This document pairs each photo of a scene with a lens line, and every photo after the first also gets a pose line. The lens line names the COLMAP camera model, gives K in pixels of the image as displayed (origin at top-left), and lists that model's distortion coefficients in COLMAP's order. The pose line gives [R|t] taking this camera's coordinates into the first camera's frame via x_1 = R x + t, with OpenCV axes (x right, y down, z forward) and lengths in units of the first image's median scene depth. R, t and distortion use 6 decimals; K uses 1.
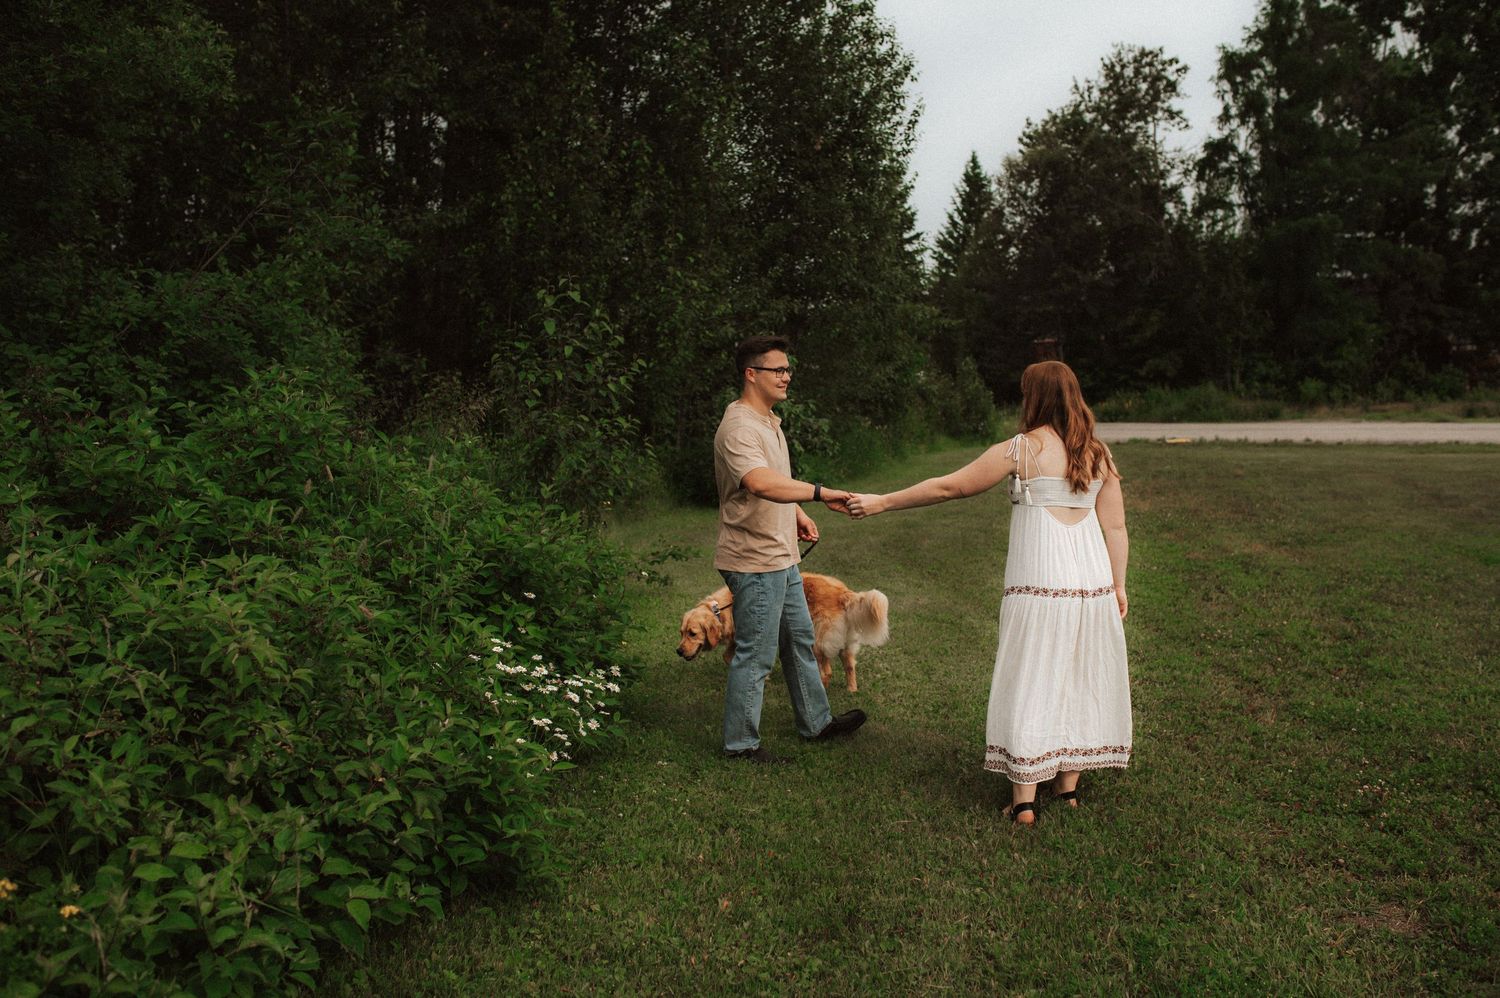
lens RADIAL K [[1405.3, 0, 753.9], [0, 1405.3, 482.6], [0, 0, 1]] dist [-0.043090, 0.010315]
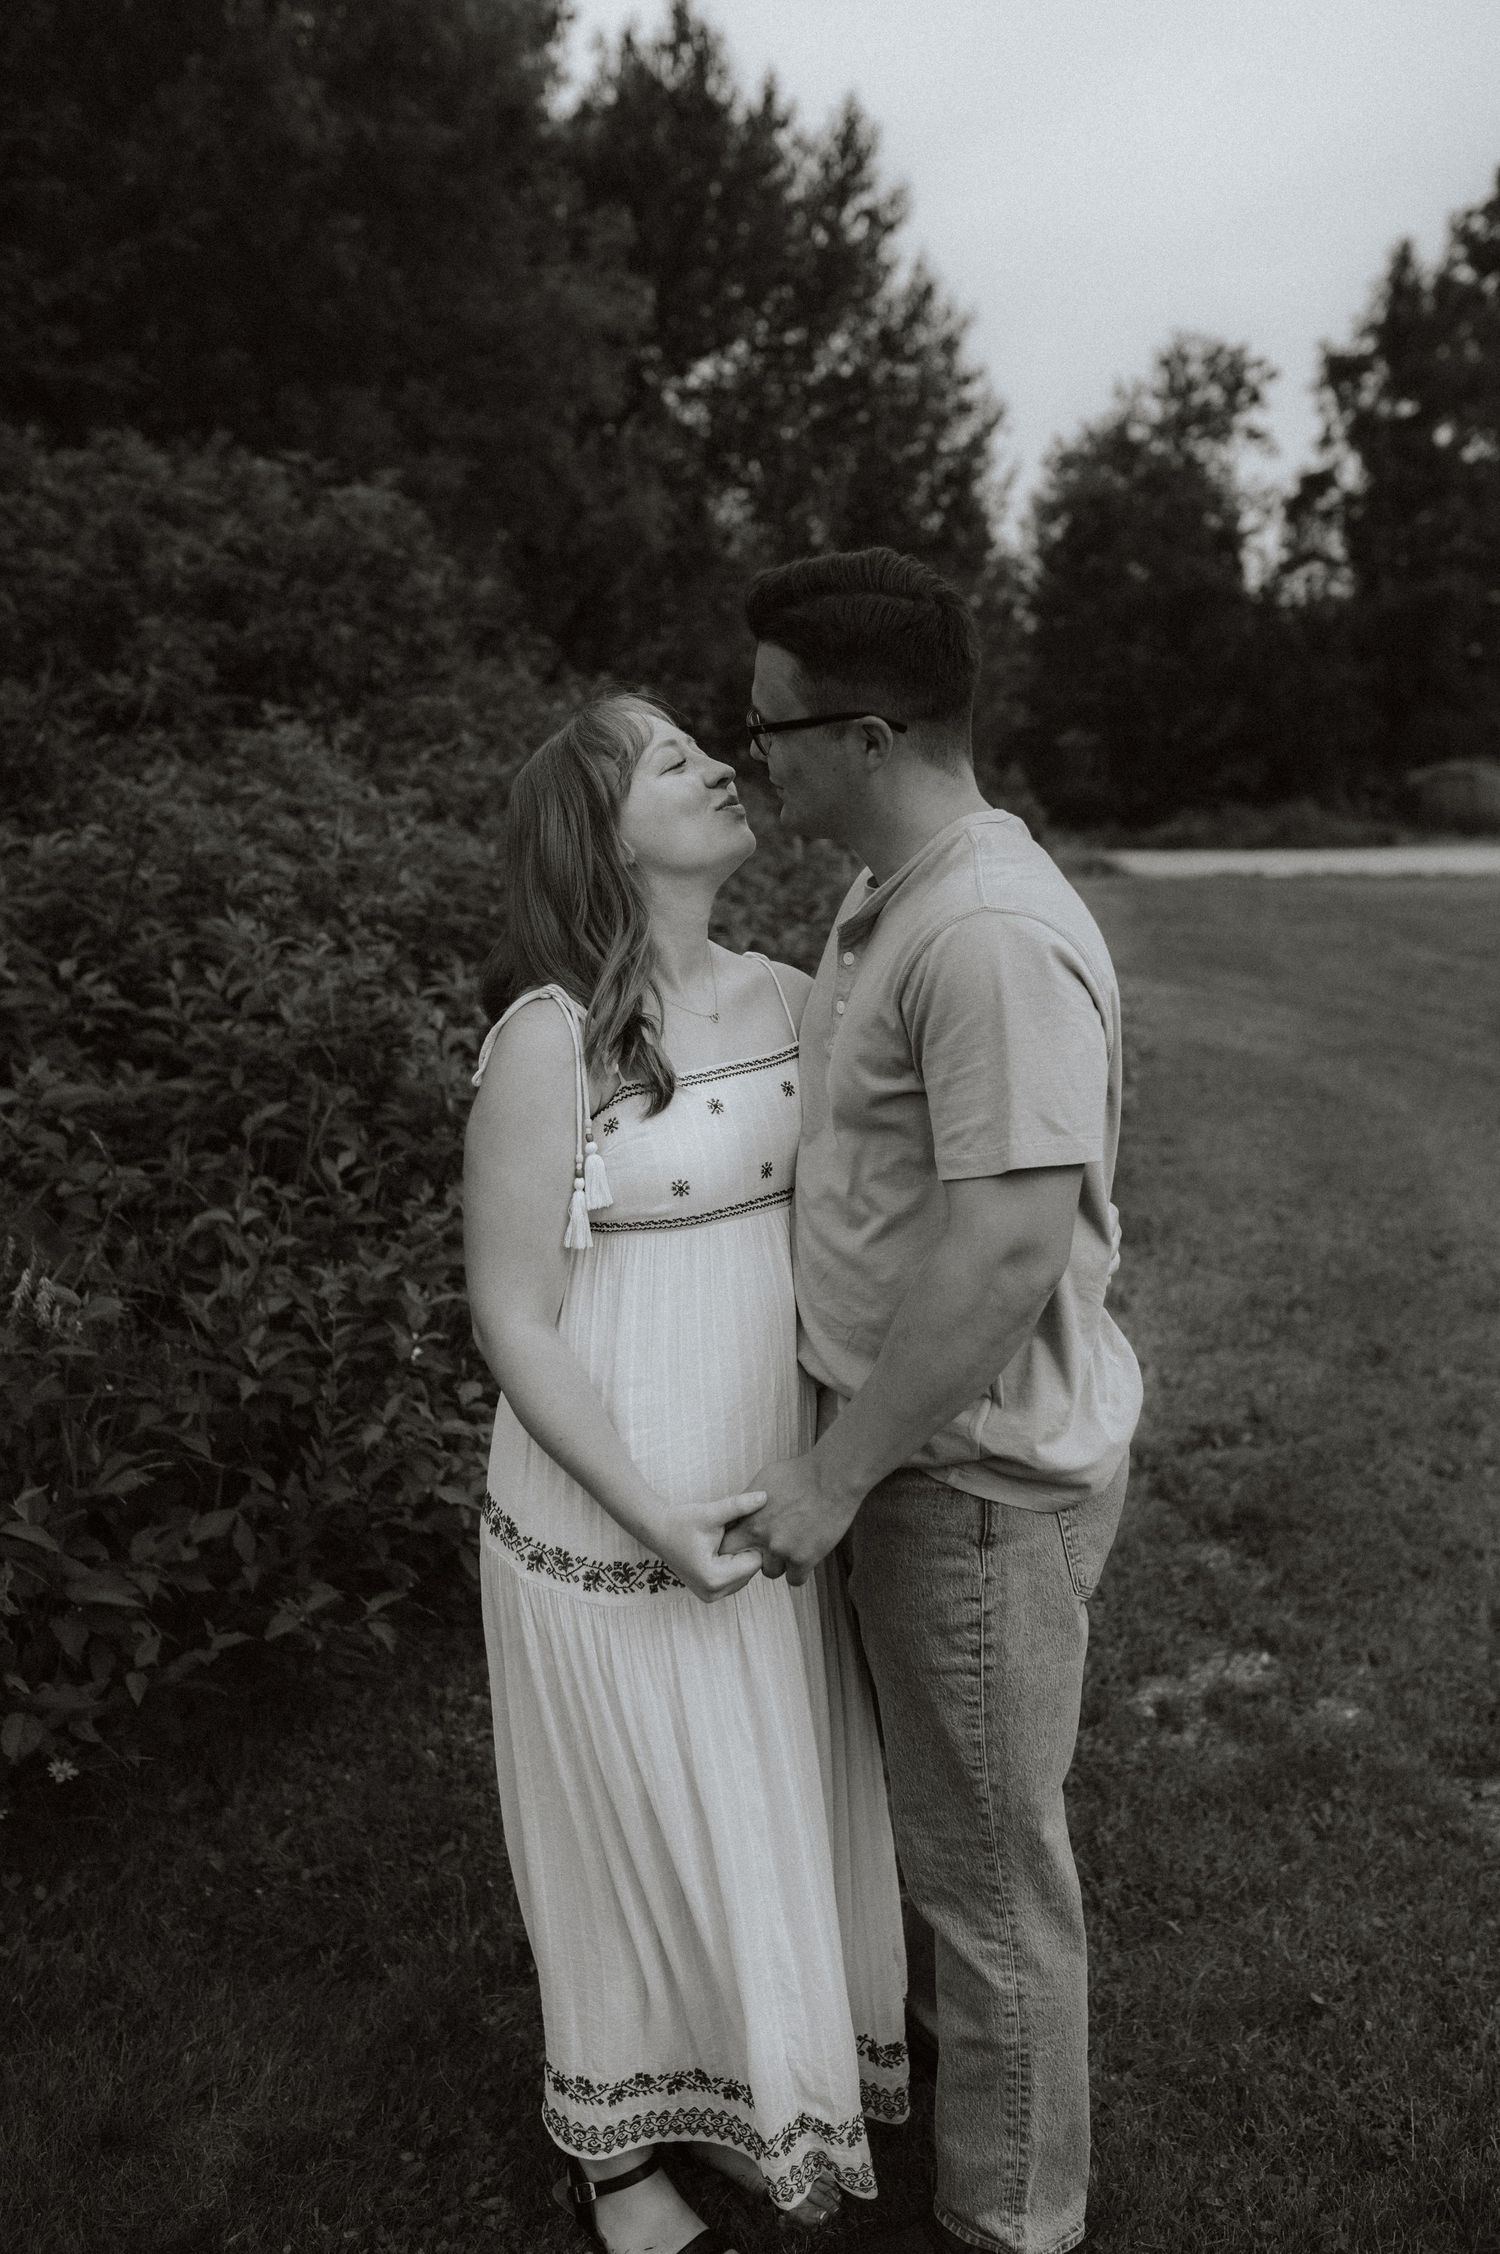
lens RADIAL K [[2111.7, 0, 736.2], [0, 2111.7, 1092.0], [0, 0, 1]] dist [-0.043090, 0.010315]
pose [[0.997183, -0.008736, 0.074497, -0.059421], [0.003788, 0.997792, 0.066306, 0.008950], [-0.074912, -0.065837, 0.995014, -0.106328]]
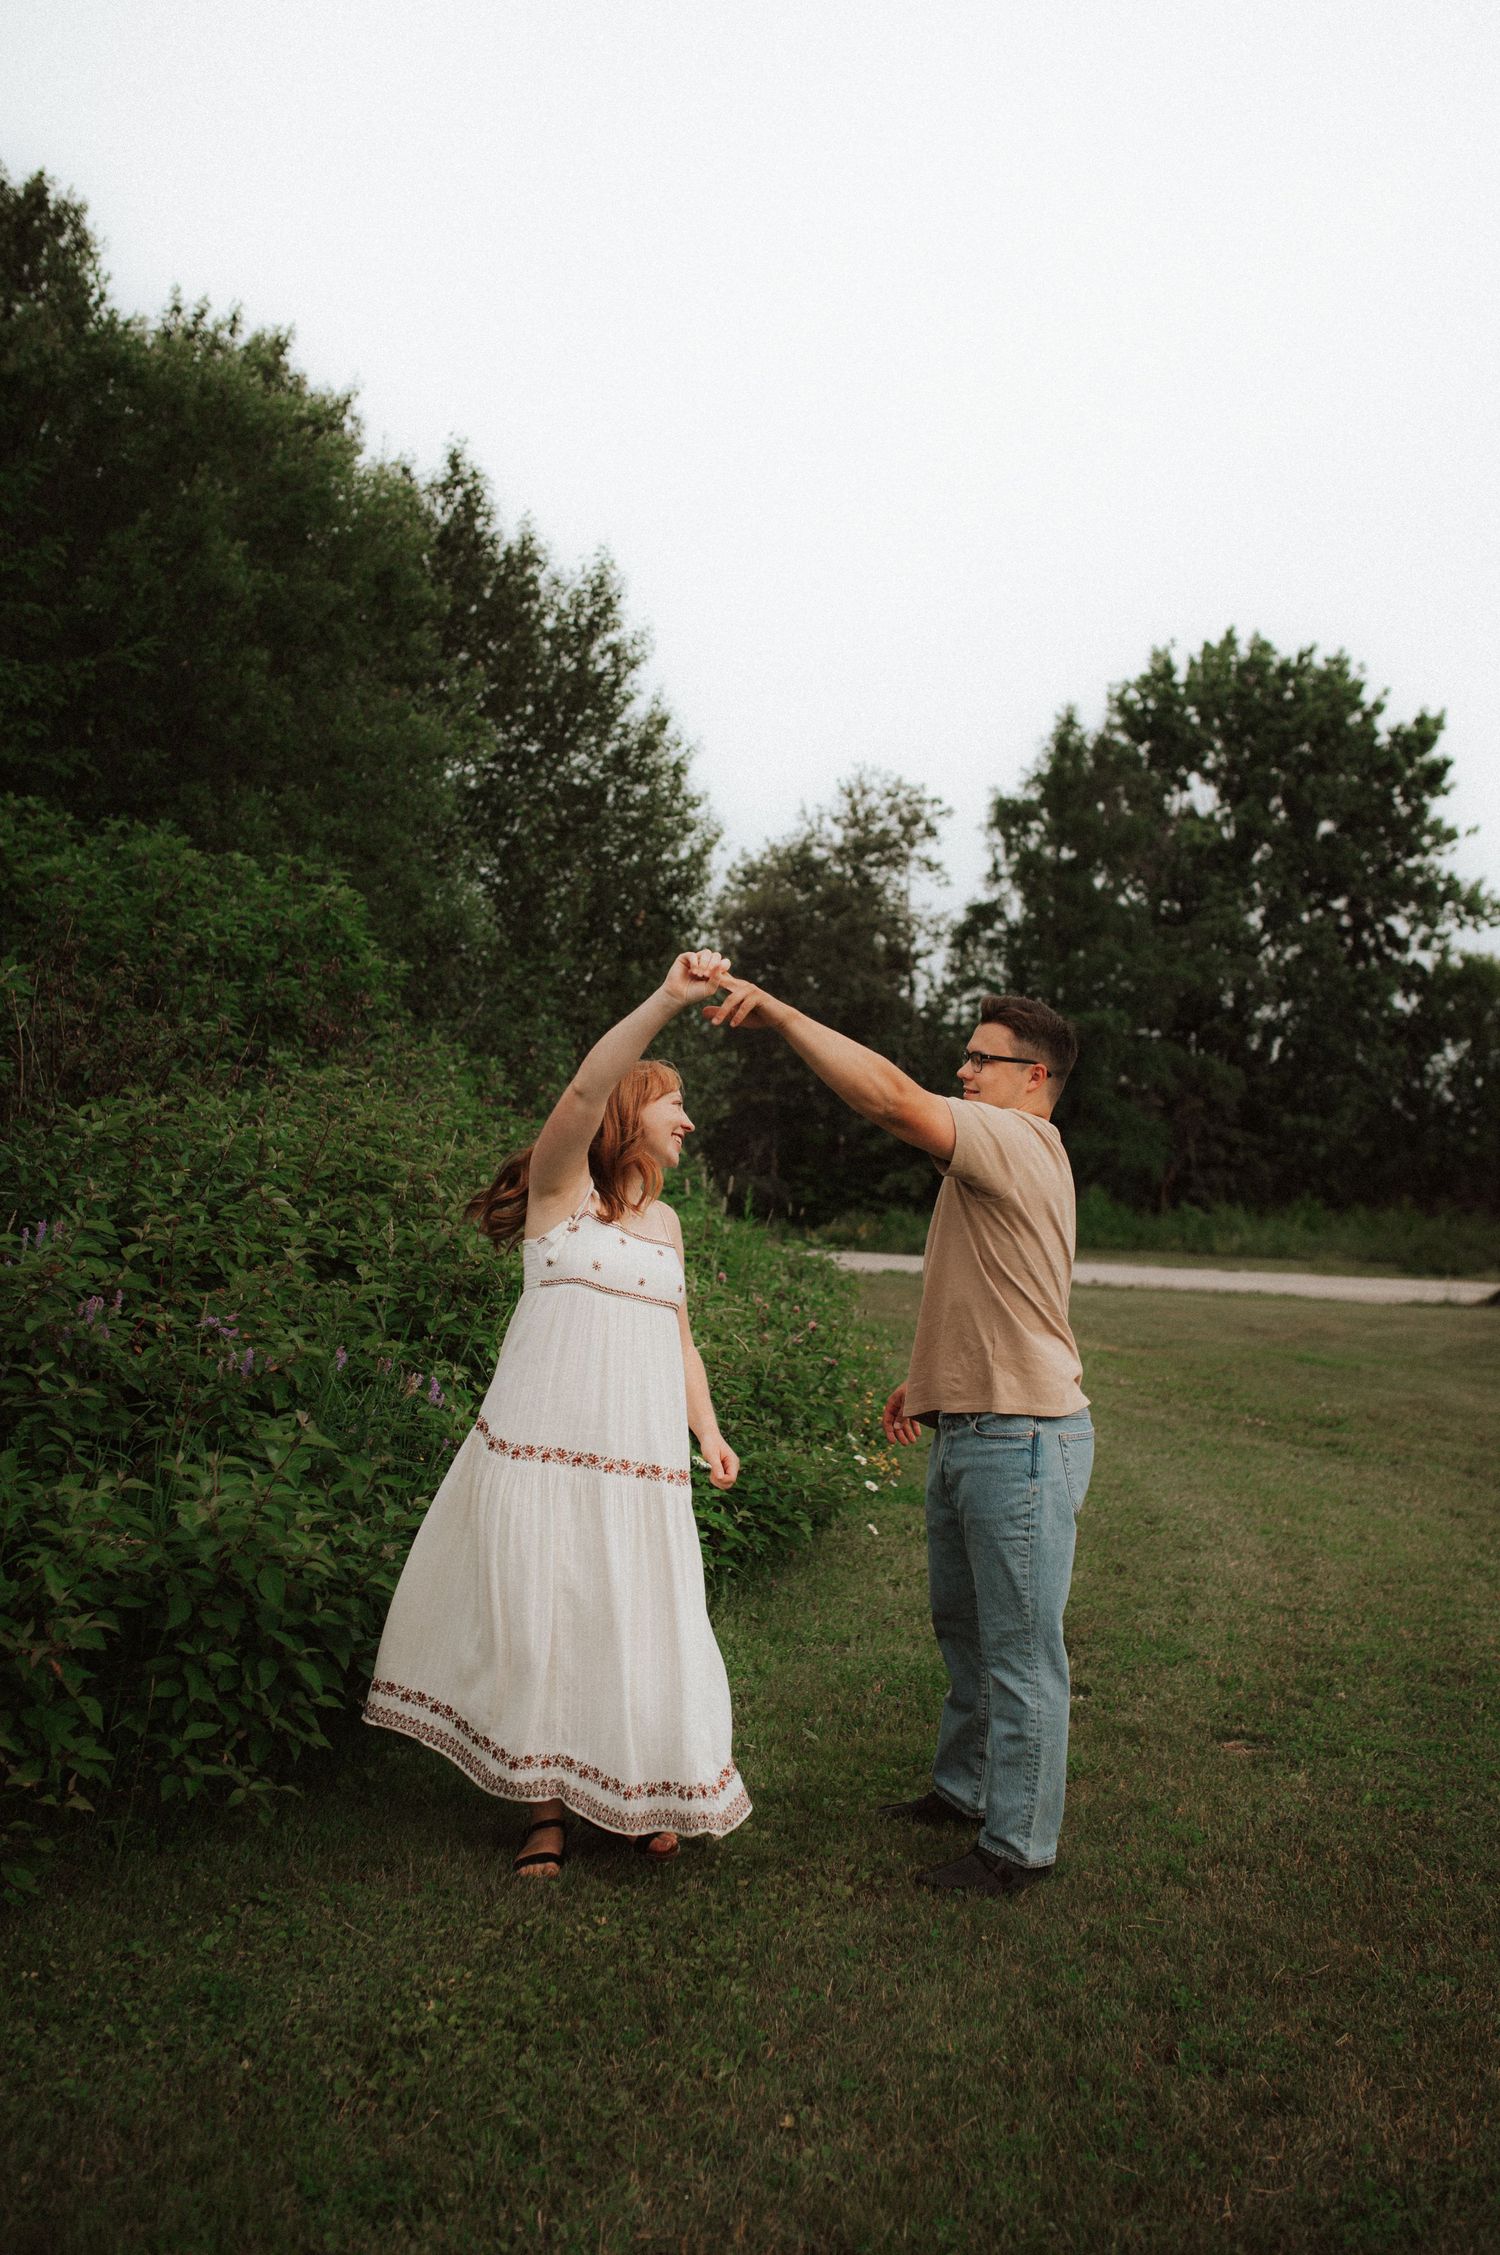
lens RADIAL K [[2174.5, 0, 686.0], [0, 2174.5, 1131.7], [0, 0, 1]] dist [-0.109308, -0.003353]
pose [[0.974368, 0.074088, 0.212412, -0.081266], [-0.053727, 0.993528, -0.100078, 0.015155], [-0.218452, 0.086100, 0.972042, -0.143377]]
